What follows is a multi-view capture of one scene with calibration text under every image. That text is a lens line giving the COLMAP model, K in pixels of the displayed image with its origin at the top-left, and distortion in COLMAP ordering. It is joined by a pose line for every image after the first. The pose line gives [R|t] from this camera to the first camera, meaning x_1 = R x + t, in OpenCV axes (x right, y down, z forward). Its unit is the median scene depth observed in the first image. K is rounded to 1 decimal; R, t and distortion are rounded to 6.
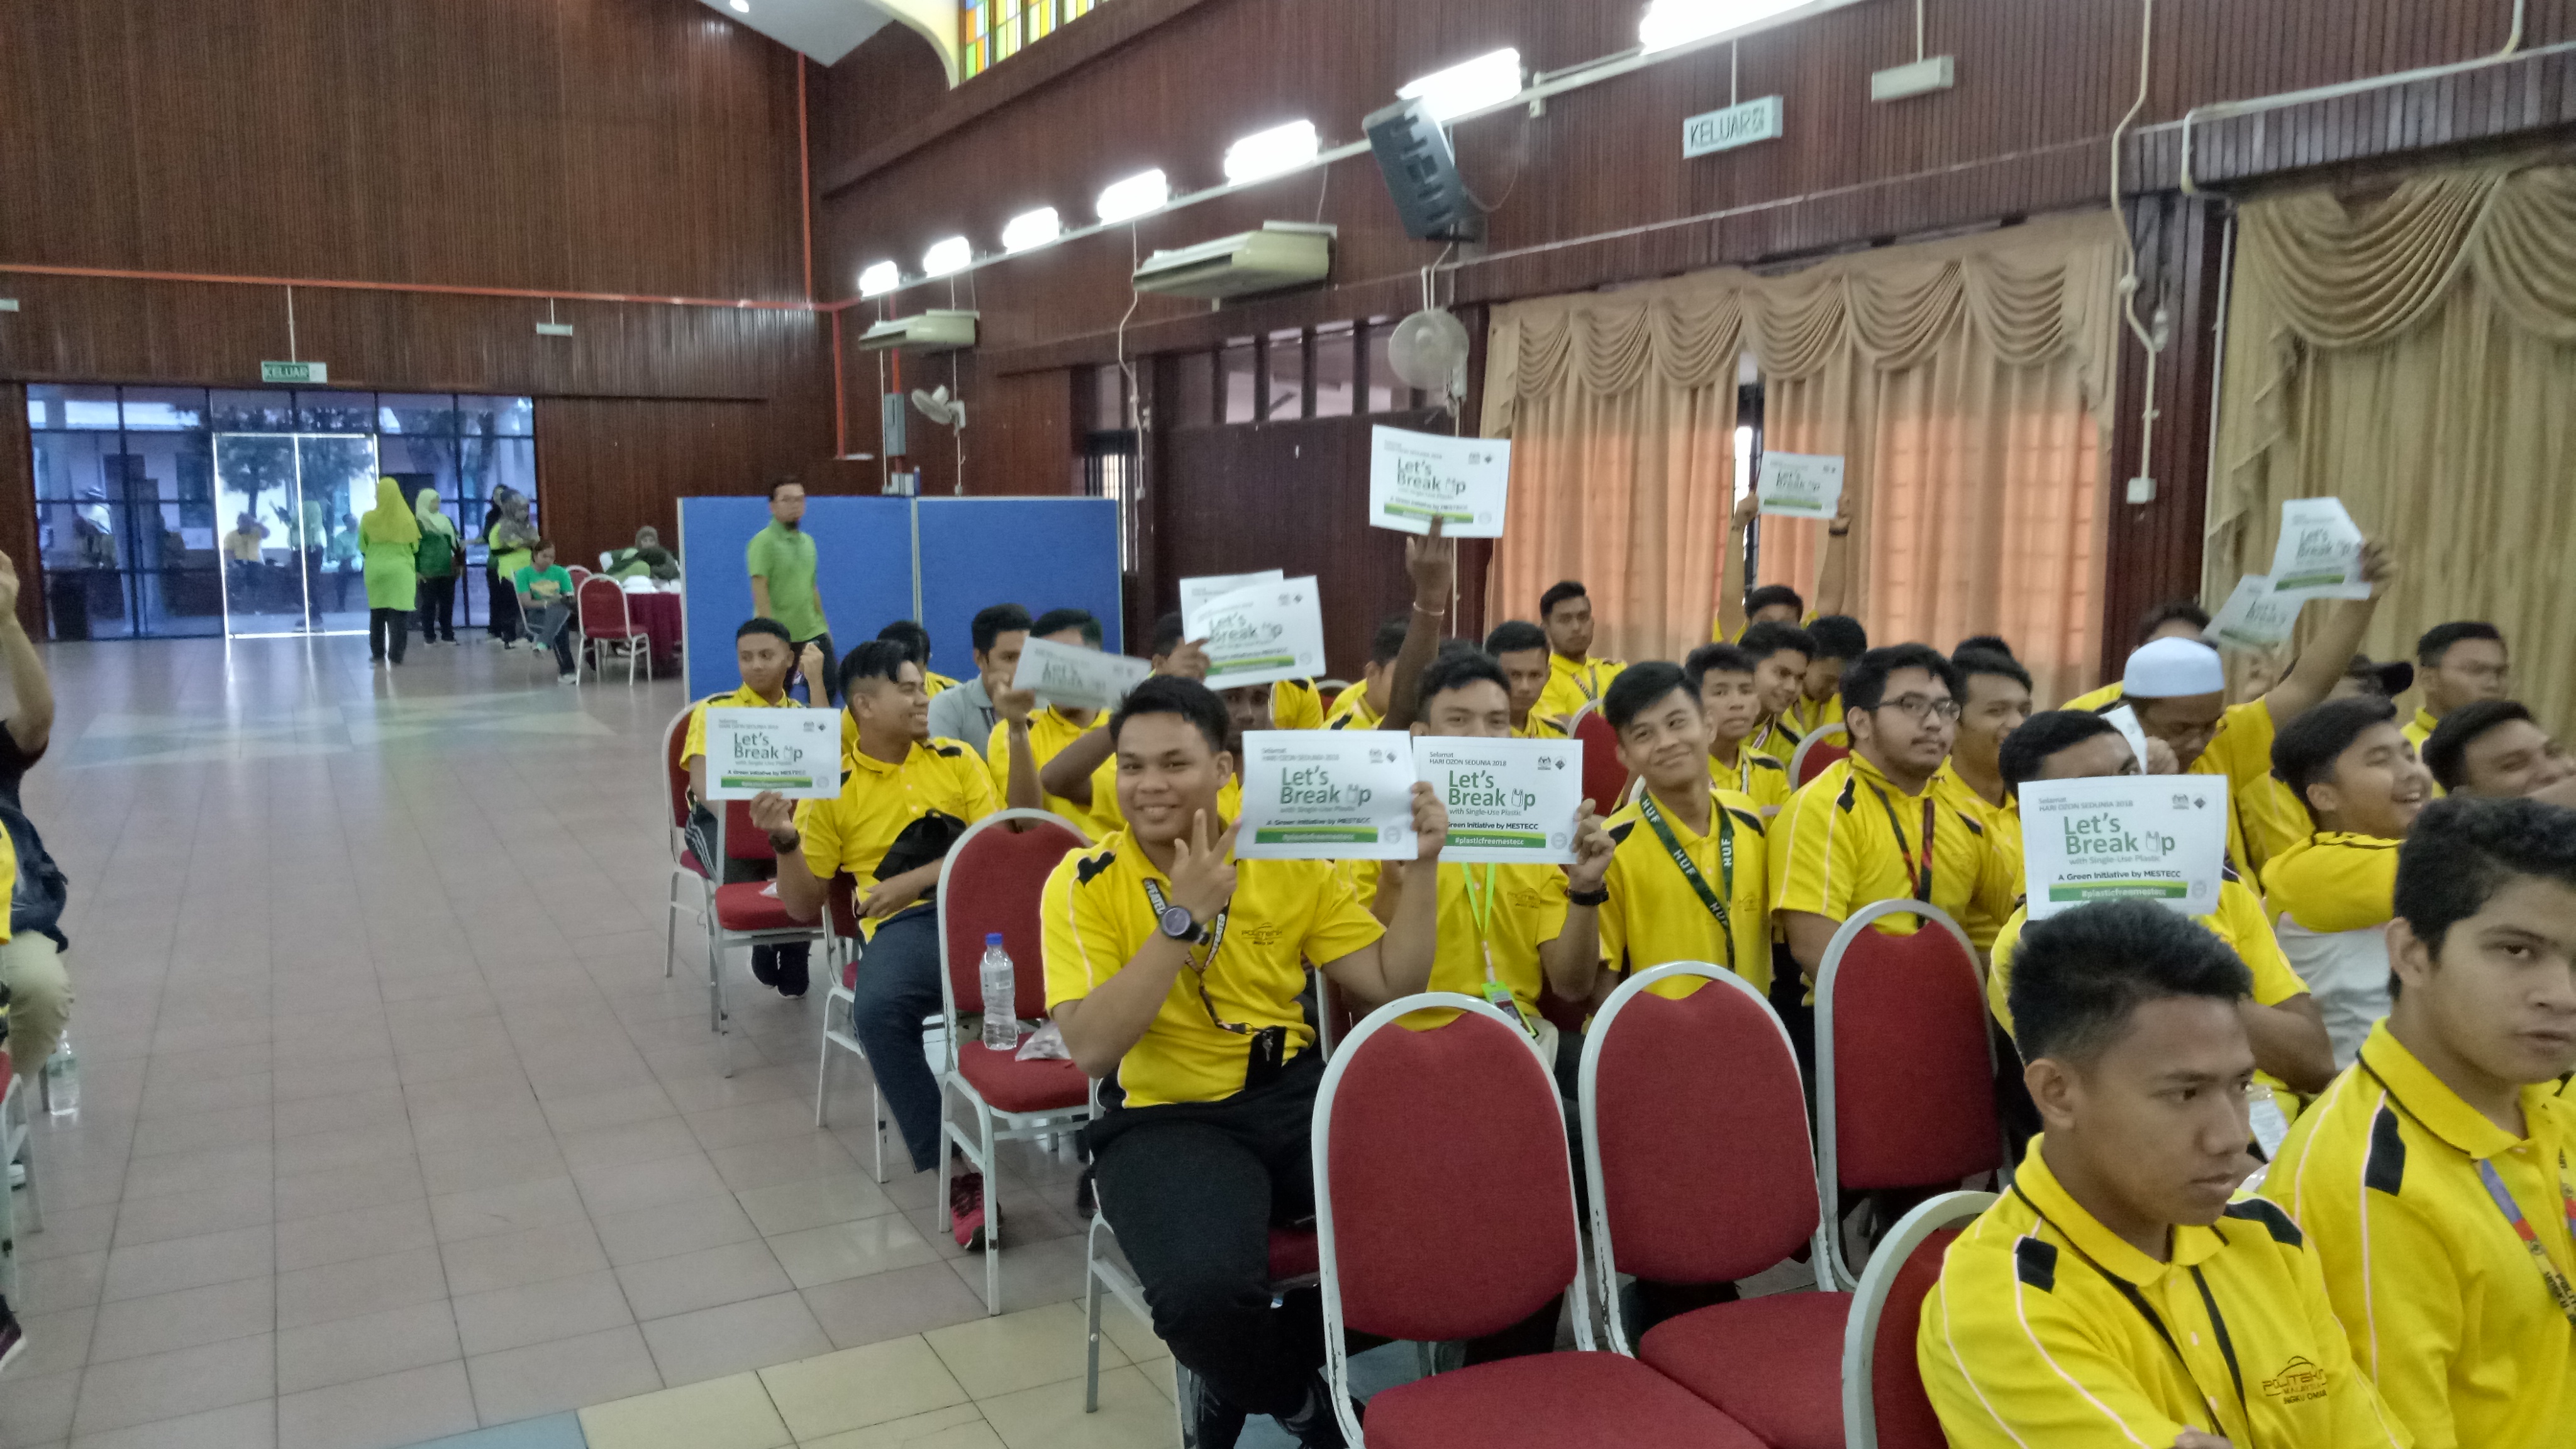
lens RADIAL K [[1879.7, 0, 1288.0], [0, 1879.7, 724.5], [0, 0, 1]] dist [0.038766, -0.042525]
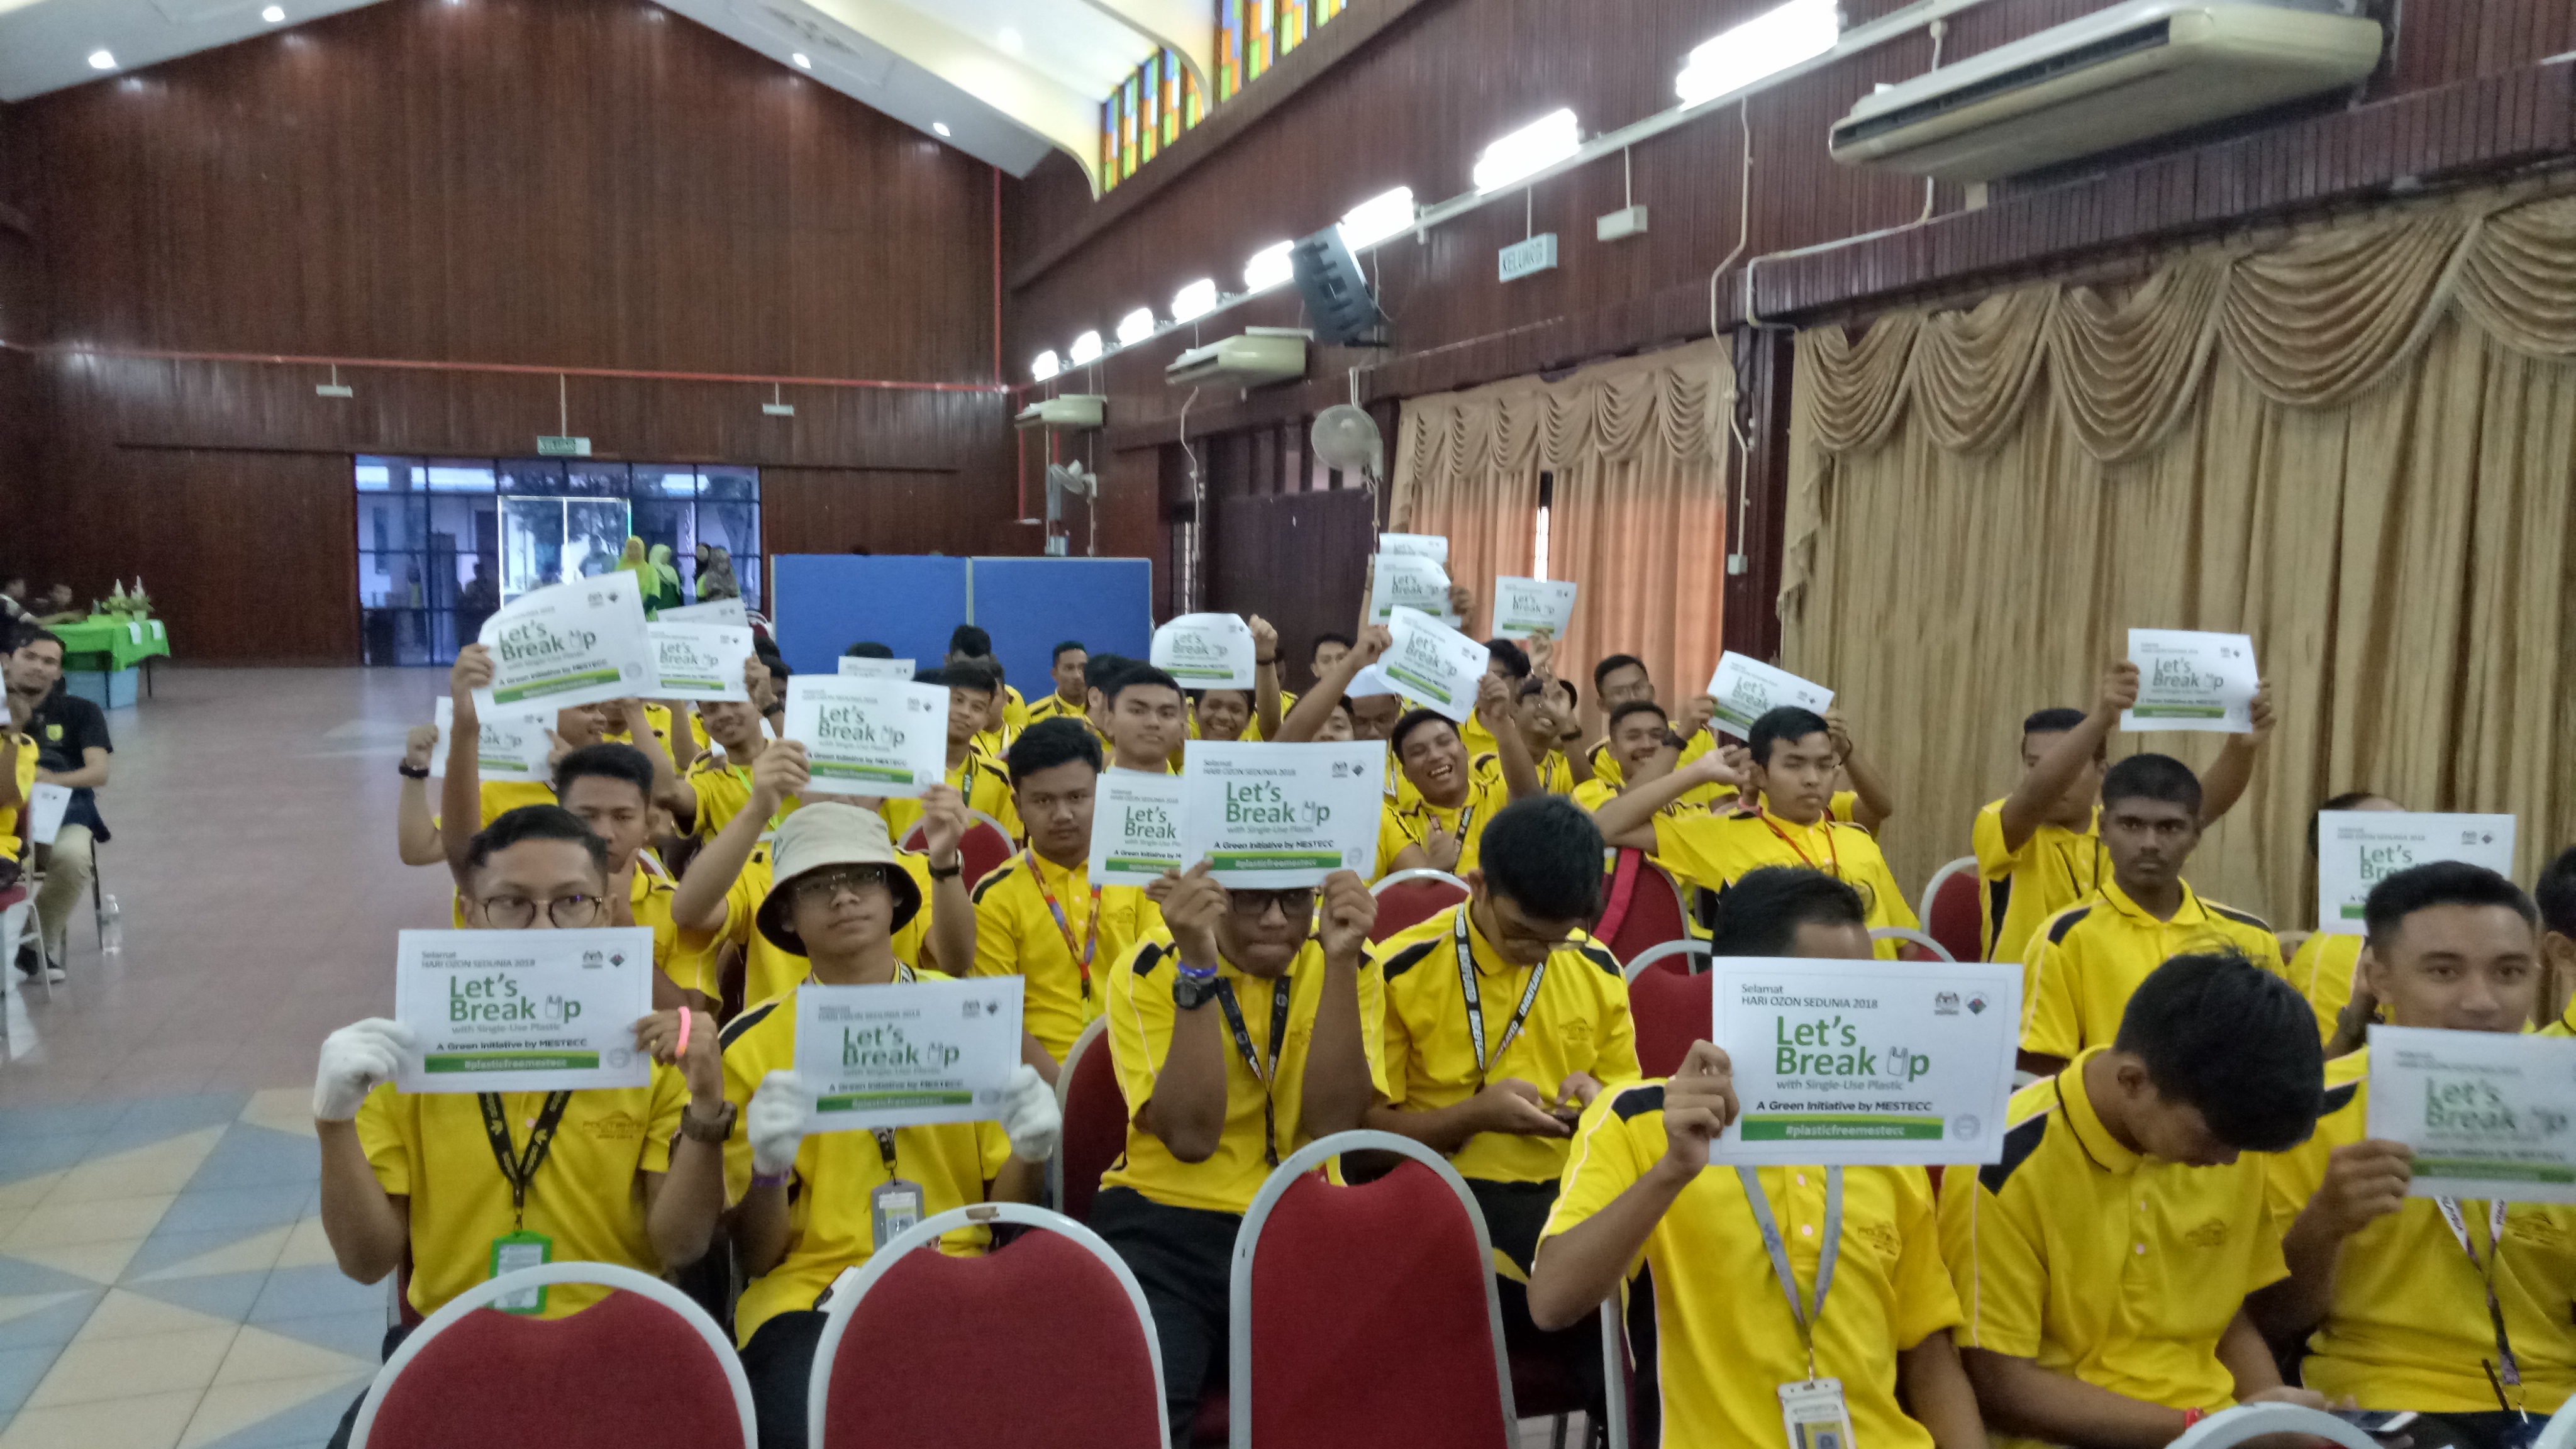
lens RADIAL K [[1879.7, 0, 1288.0], [0, 1879.7, 724.5], [0, 0, 1]] dist [0.038766, -0.042525]
pose [[0.984657, 0.028987, -0.172078, 0.171208], [-0.034766, 0.998925, -0.030665, 0.011927], [0.171004, 0.036176, 0.984606, -0.109063]]
